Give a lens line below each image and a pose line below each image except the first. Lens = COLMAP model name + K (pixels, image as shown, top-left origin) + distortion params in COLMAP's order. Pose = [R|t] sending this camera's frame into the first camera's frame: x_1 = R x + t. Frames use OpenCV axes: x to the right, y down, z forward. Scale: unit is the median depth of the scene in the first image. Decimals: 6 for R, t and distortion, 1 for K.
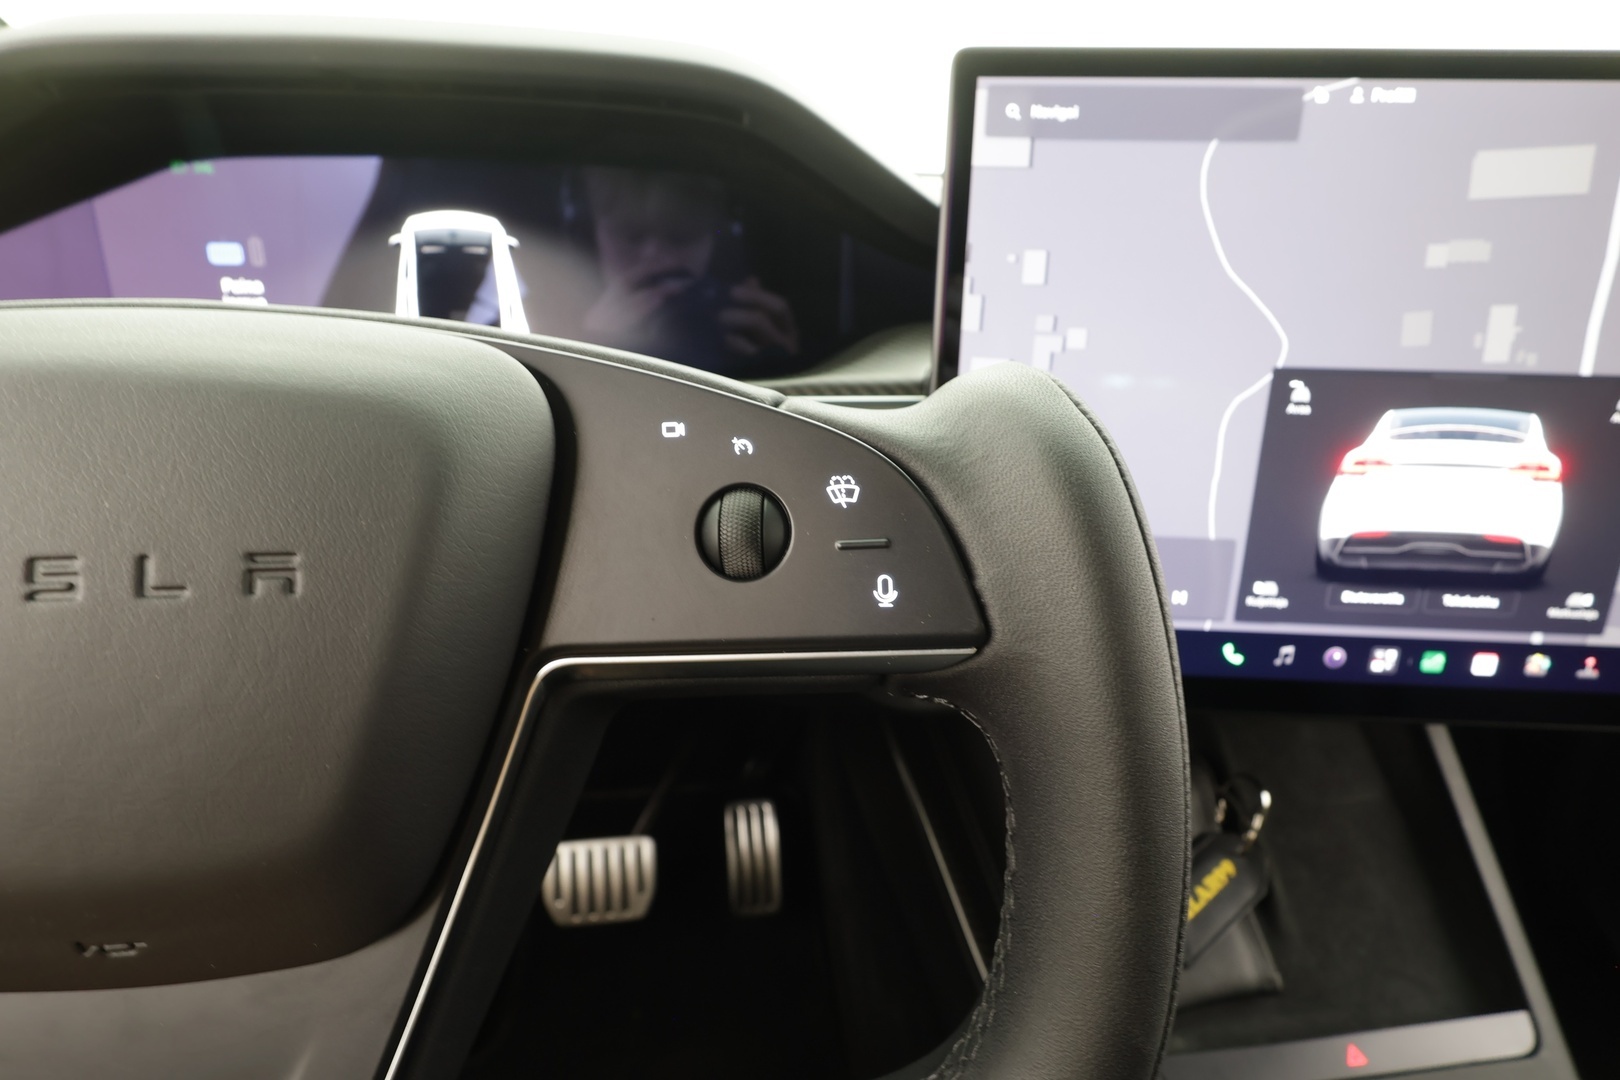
lens RADIAL K [[802.6, 0, 806.7], [0, 802.6, 552.8], [0, 0, 1]] dist [-0.002147, 0.000442]
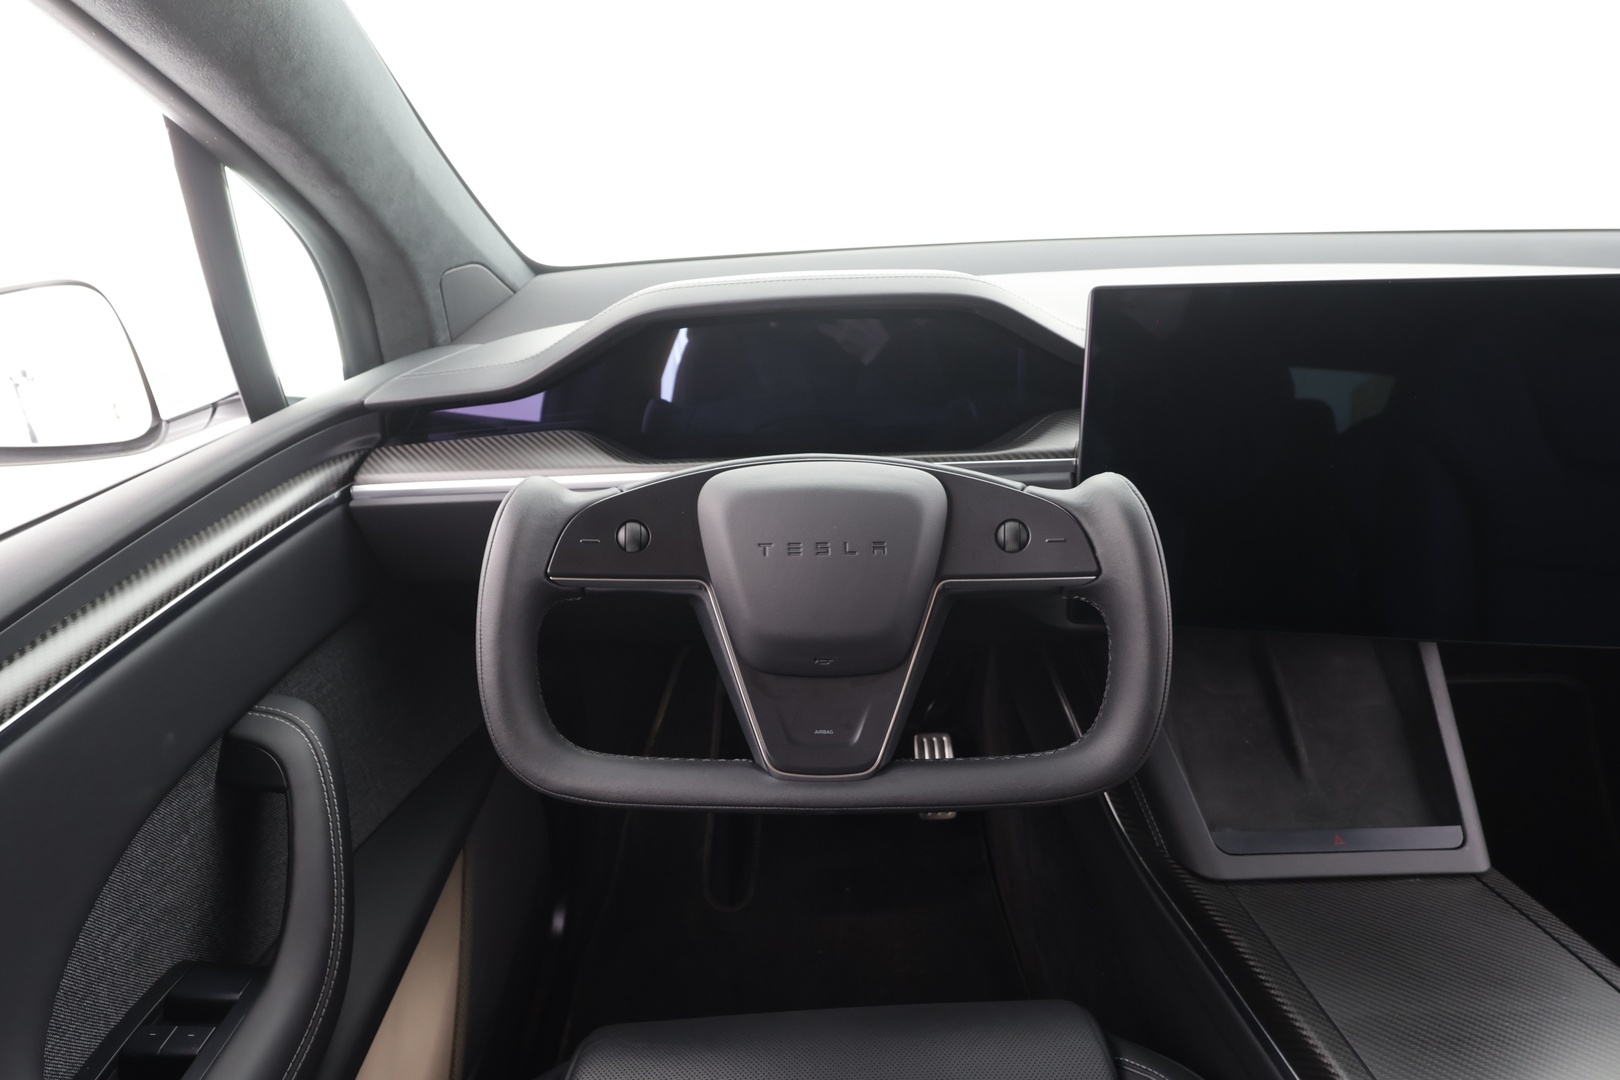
lens RADIAL K [[877.6, 0, 810.0], [0, 877.6, 540.0], [0, 0, 1]] dist [-0.000432, 0.000886]
pose [[0.990111, 0.000961, -0.140280, -0.185233], [-0.000221, 0.999986, 0.005290, -0.015028], [0.140283, -0.005207, 0.990098, -1.147887]]
